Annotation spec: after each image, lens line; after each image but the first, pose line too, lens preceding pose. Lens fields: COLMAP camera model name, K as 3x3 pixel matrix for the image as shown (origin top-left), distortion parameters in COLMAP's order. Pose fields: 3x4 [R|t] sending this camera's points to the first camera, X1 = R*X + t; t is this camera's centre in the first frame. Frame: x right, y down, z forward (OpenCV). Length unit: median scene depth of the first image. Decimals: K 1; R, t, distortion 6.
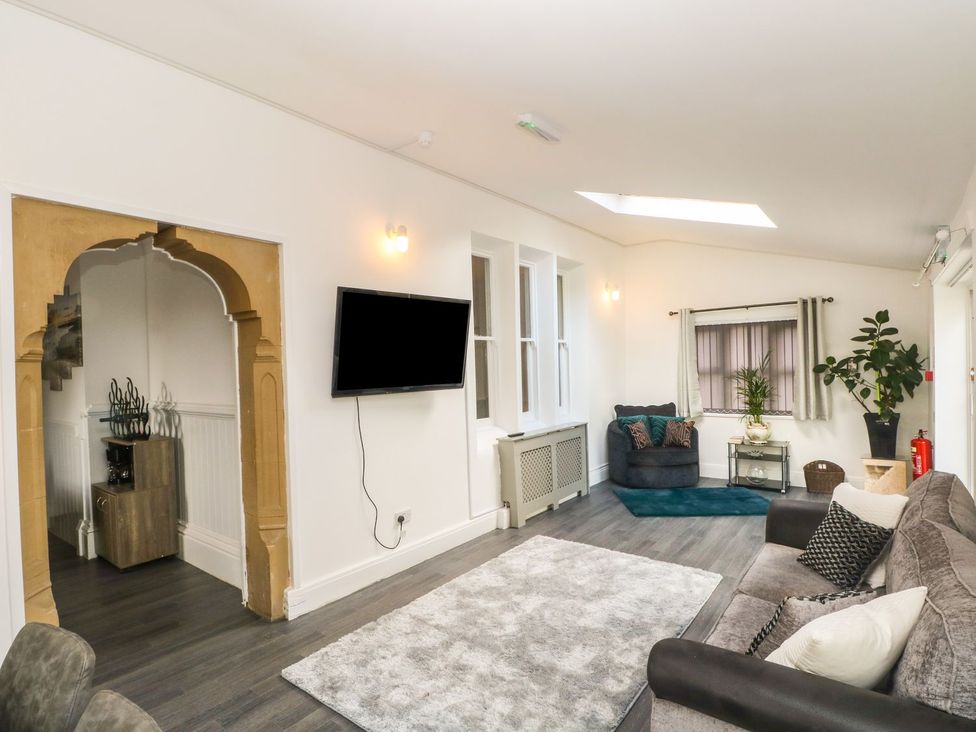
lens RADIAL K [[523.5, 0, 493.1], [0, 523.5, 367.4], [0, 0, 1]] dist [-0.007393, -0.002334]
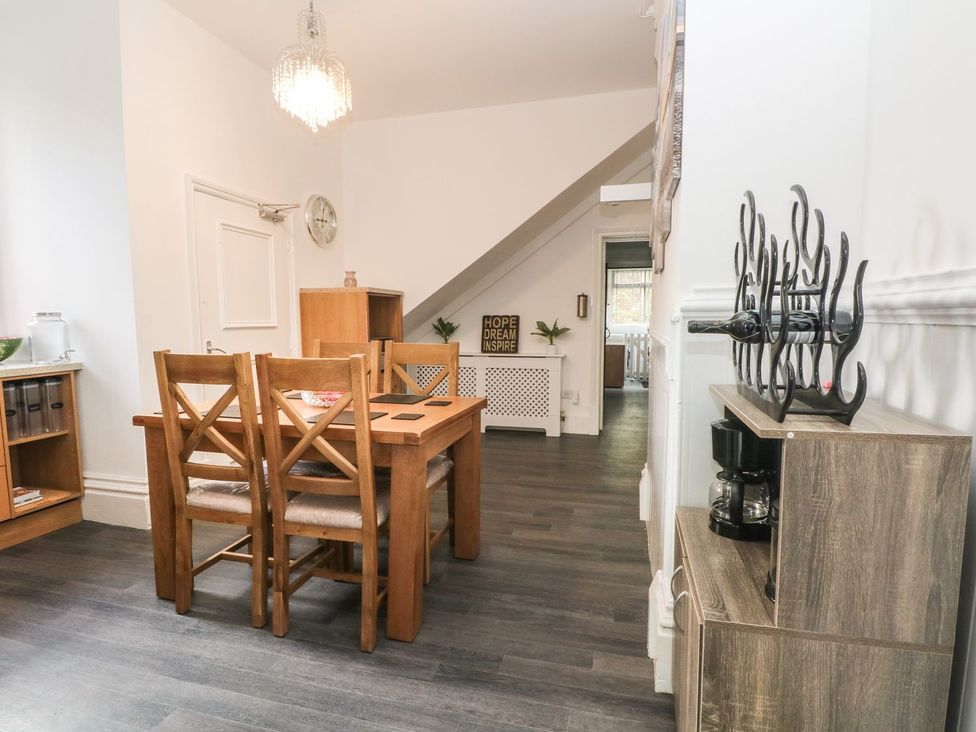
lens RADIAL K [[523.5, 0, 492.1], [0, 523.5, 364.6], [0, 0, 1]] dist [-0.007393, -0.002334]
pose [[0.385525, 0.119726, -0.914897, -0.505533], [-0.017408, 0.992313, 0.122522, 0.085304], [0.922533, -0.031308, 0.384646, 0.753191]]
